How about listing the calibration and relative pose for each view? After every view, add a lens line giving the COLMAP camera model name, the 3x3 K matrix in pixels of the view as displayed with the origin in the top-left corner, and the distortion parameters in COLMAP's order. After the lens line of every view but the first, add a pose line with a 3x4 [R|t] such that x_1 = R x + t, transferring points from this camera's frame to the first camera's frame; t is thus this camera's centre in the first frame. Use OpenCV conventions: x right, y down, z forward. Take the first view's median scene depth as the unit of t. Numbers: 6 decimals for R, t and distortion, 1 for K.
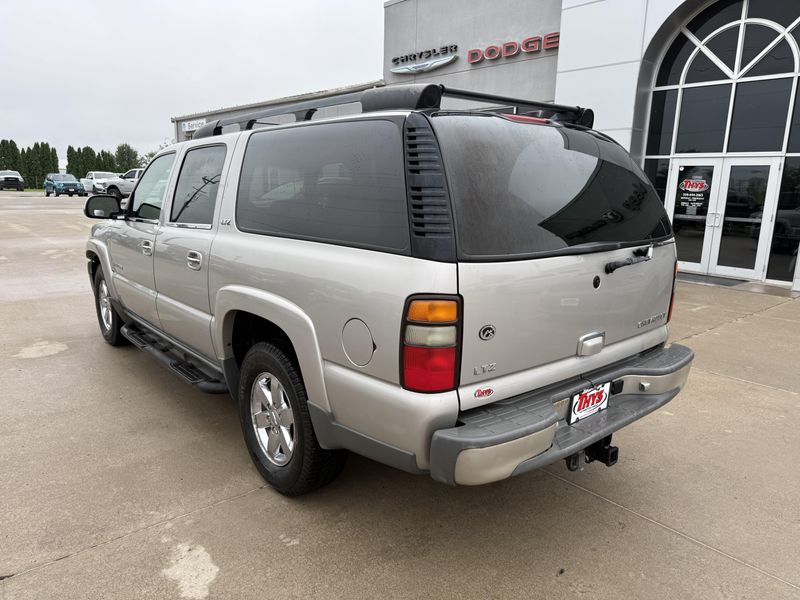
lens RADIAL K [[566.3, 0, 399.6], [0, 566.3, 299.9], [0, 0, 1]] dist [0.025485, -0.034062]
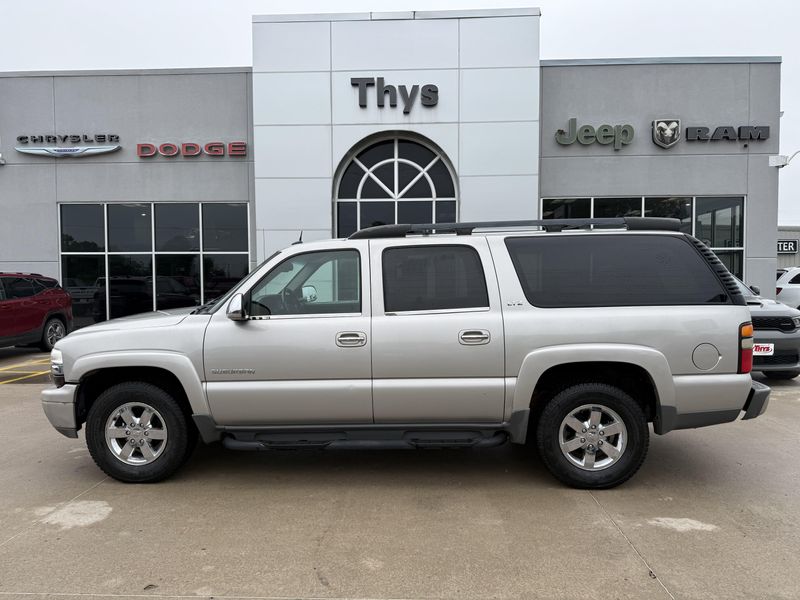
lens RADIAL K [[566.3, 0, 390.9], [0, 566.3, 312.1], [0, 0, 1]] dist [0.025485, -0.034062]
pose [[0.681018, -0.068231, 0.729081, -0.471033], [0.167051, 0.983871, -0.063962, -0.026384], [-0.712958, 0.165353, 0.681432, 0.104781]]
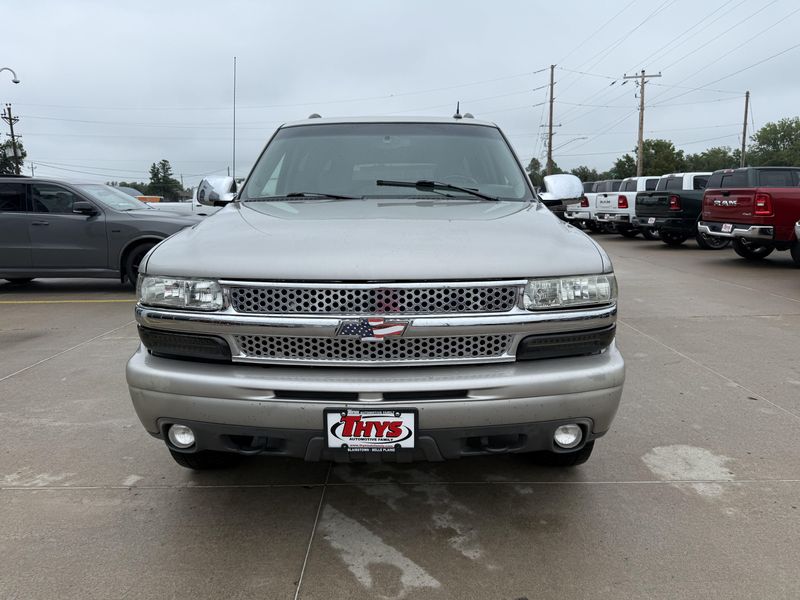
lens RADIAL K [[566.3, 0, 407.6], [0, 566.3, 298.7], [0, 0, 1]] dist [0.025485, -0.034062]
pose [[-0.766472, -0.116186, 0.631682, -0.405951], [0.128290, 0.935988, 0.327823, -0.142129], [-0.629335, 0.332306, -0.702503, 0.808377]]
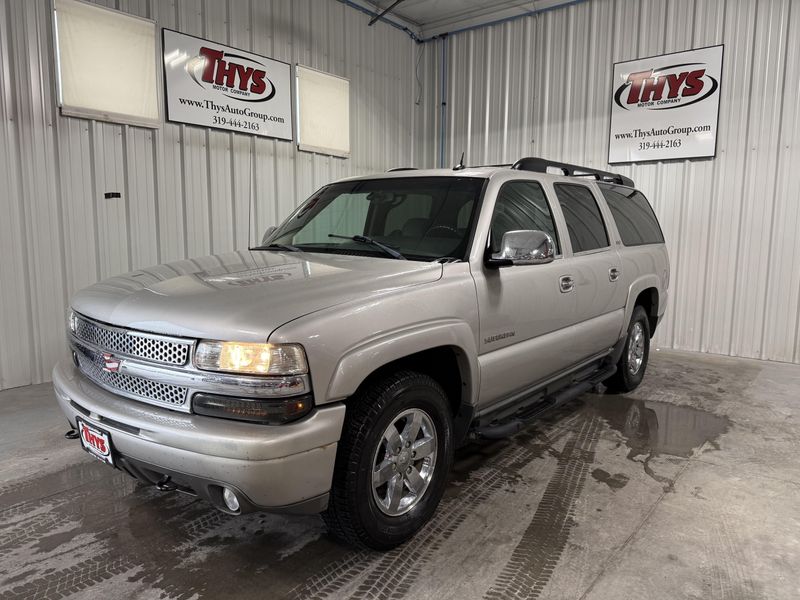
lens RADIAL K [[566.3, 0, 401.9], [0, 566.3, 304.7], [0, 0, 1]] dist [0.025485, -0.034062]
pose [[-0.199650, -0.144131, 0.969209, -0.537755], [0.185850, 0.965599, 0.181877, -0.115139], [-0.962081, 0.216439, -0.165995, 0.593023]]
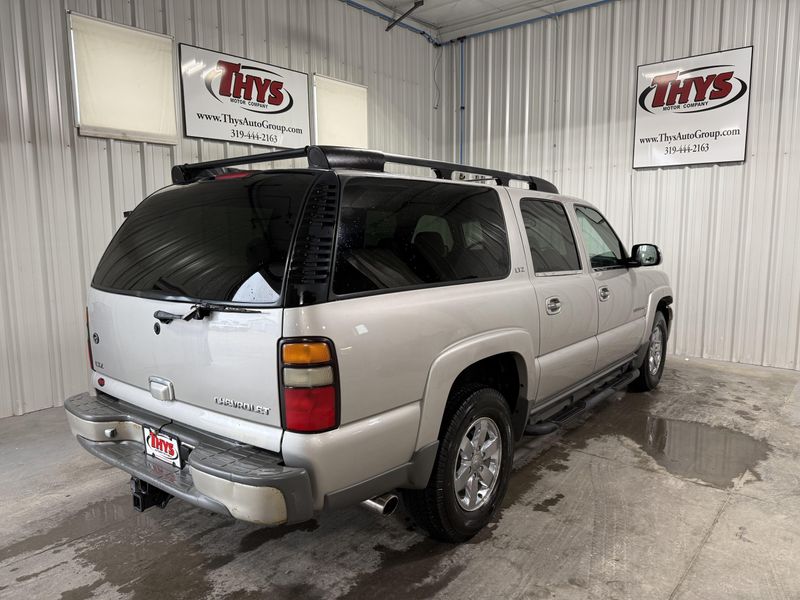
lens RADIAL K [[566.3, 0, 405.9], [0, 566.3, 298.0], [0, 0, 1]] dist [0.025485, -0.034062]
pose [[-0.179547, -0.142717, 0.973342, -0.522171], [0.201312, 0.963152, 0.178358, -0.136922], [-0.962931, 0.227969, -0.144200, 0.591661]]
